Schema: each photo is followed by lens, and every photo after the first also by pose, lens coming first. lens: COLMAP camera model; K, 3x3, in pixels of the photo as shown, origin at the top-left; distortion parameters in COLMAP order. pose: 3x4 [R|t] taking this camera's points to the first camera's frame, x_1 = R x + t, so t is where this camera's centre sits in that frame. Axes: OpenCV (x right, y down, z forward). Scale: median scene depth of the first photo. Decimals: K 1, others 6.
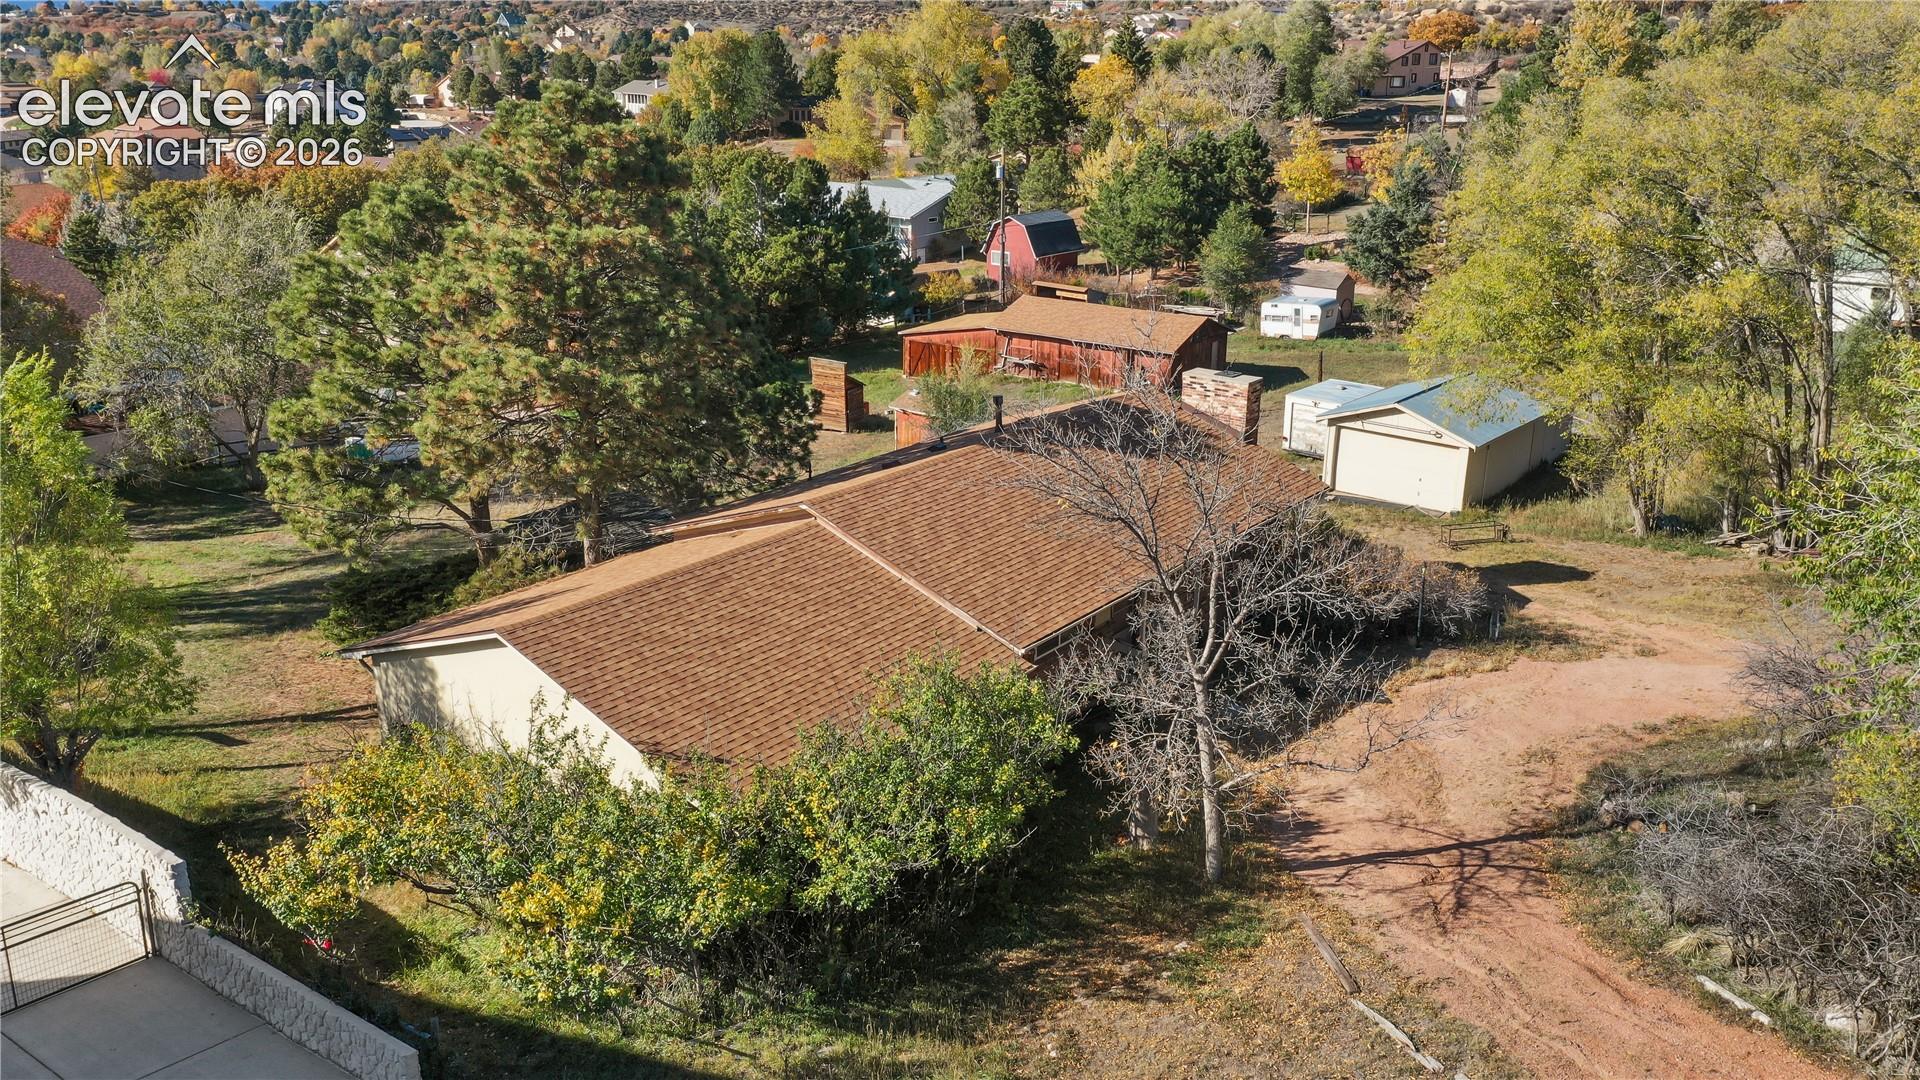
lens RADIAL K [[1542.9, 0, 992.3], [0, 1542.9, 537.5], [0, 0, 1]] dist [0.071459, -0.152120]
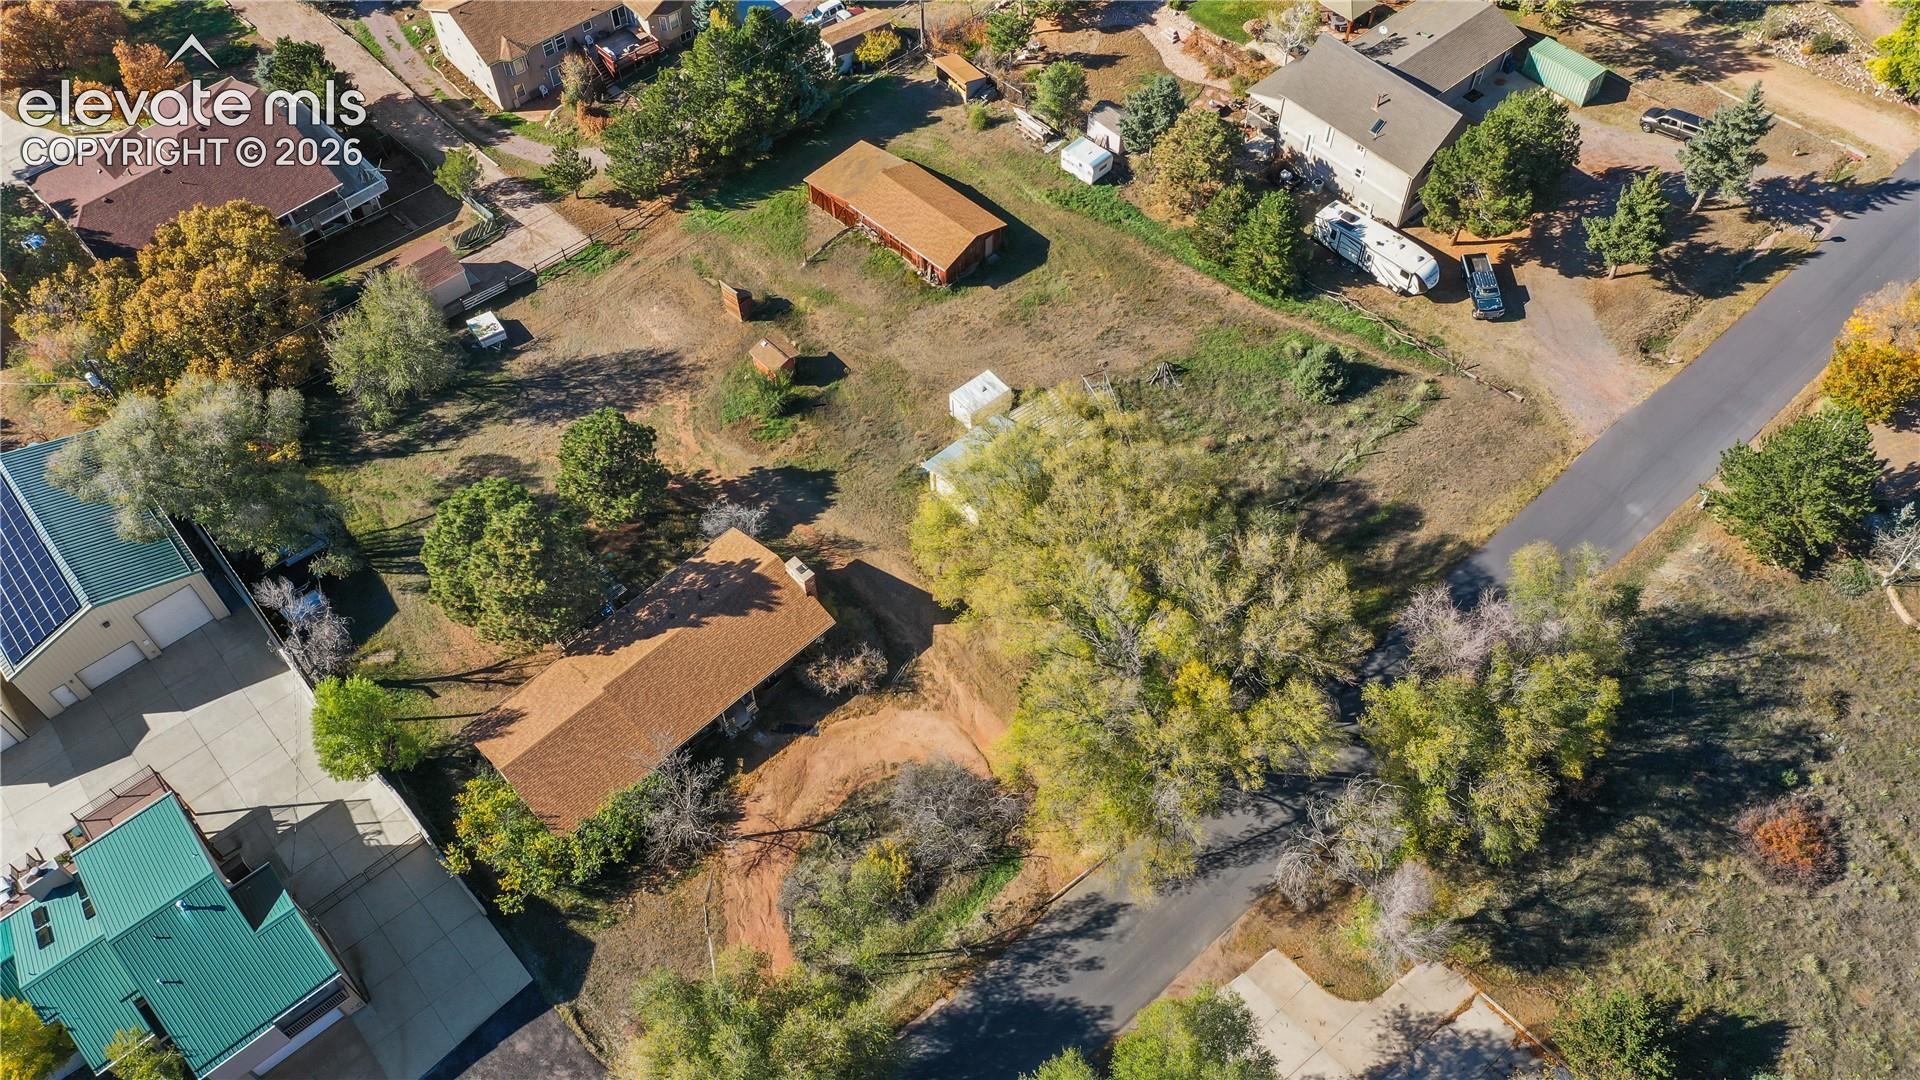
lens RADIAL K [[1513.9, 0, 960.0], [0, 1513.9, 540.0], [0, 0, 1]] dist [0.003879, -0.005063]
pose [[0.983680, 0.129196, -0.125229, 0.342962], [-0.031360, 0.808451, 0.587728, -0.769122], [0.177174, -0.574209, 0.799308, -0.402181]]
